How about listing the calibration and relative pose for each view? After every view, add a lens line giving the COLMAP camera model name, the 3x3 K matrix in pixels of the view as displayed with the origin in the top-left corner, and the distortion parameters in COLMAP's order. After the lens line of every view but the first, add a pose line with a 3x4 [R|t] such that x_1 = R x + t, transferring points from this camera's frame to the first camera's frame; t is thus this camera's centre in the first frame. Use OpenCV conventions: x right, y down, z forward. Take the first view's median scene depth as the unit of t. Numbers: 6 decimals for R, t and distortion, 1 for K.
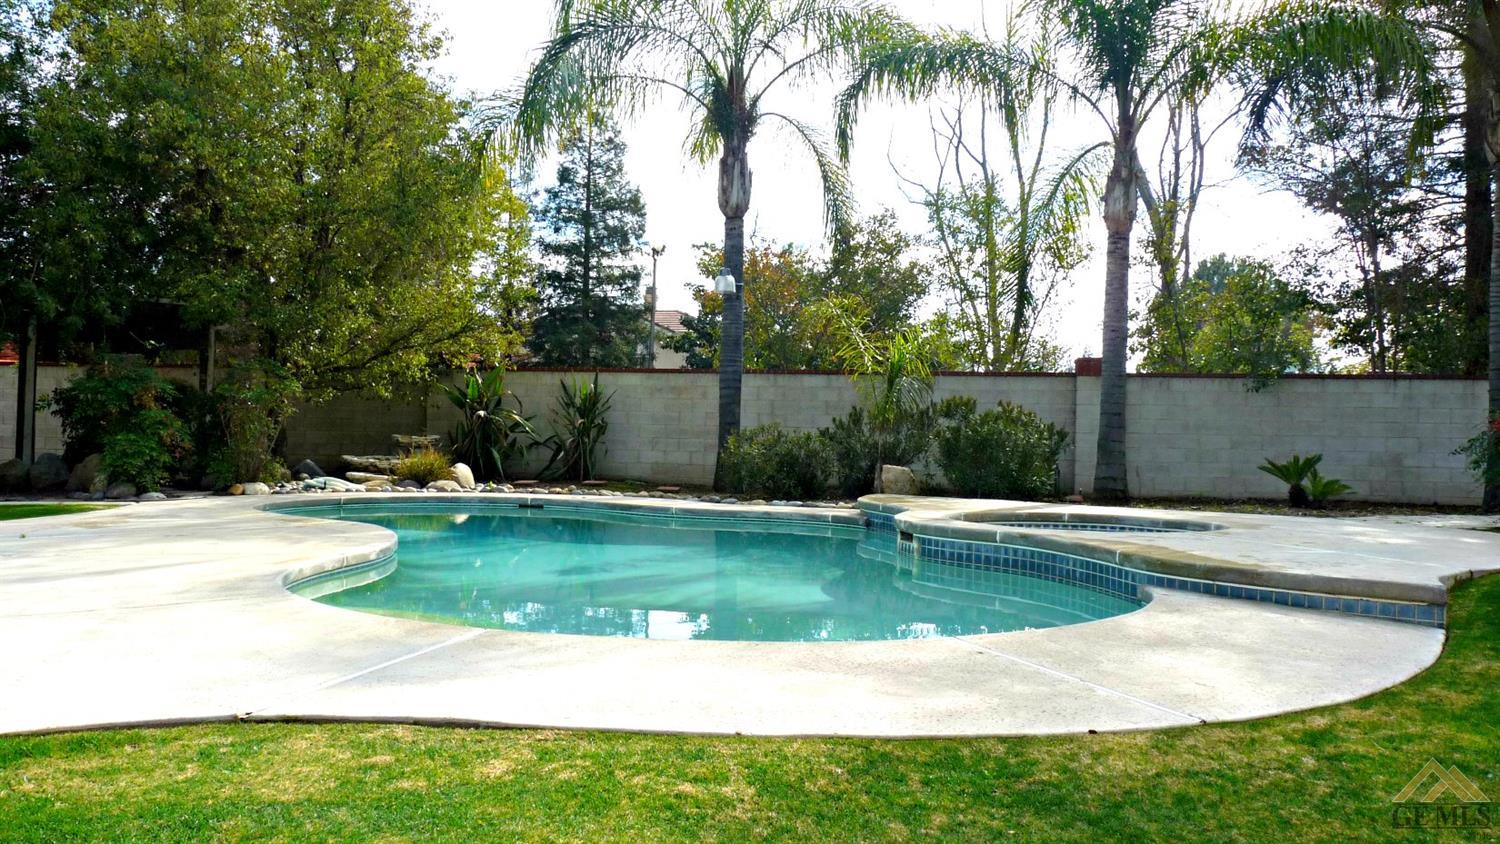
lens RADIAL K [[1210.5, 0, 736.6], [0, 1210.5, 428.6], [0, 0, 1]] dist [0.052000, -0.148269]
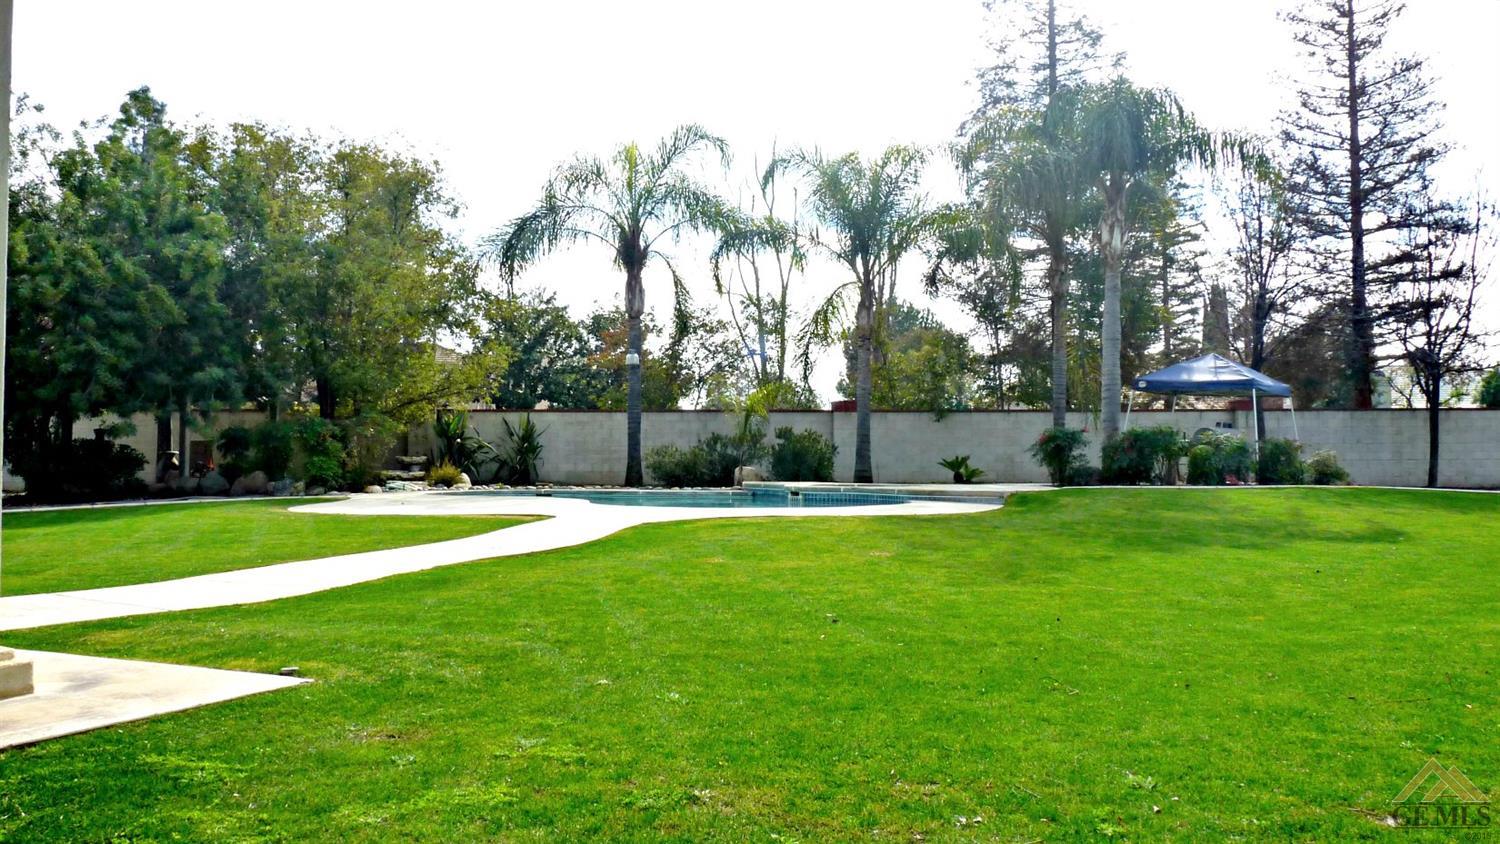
lens RADIAL K [[1226.0, 0, 750.0], [0, 1226.0, 422.0], [0, 0, 1]] dist [0.049135, -0.155643]
pose [[0.964618, -0.014066, 0.263278, -0.287320], [0.019535, 0.999644, -0.018166, -0.001353], [-0.262929, 0.022666, 0.964549, -0.618861]]
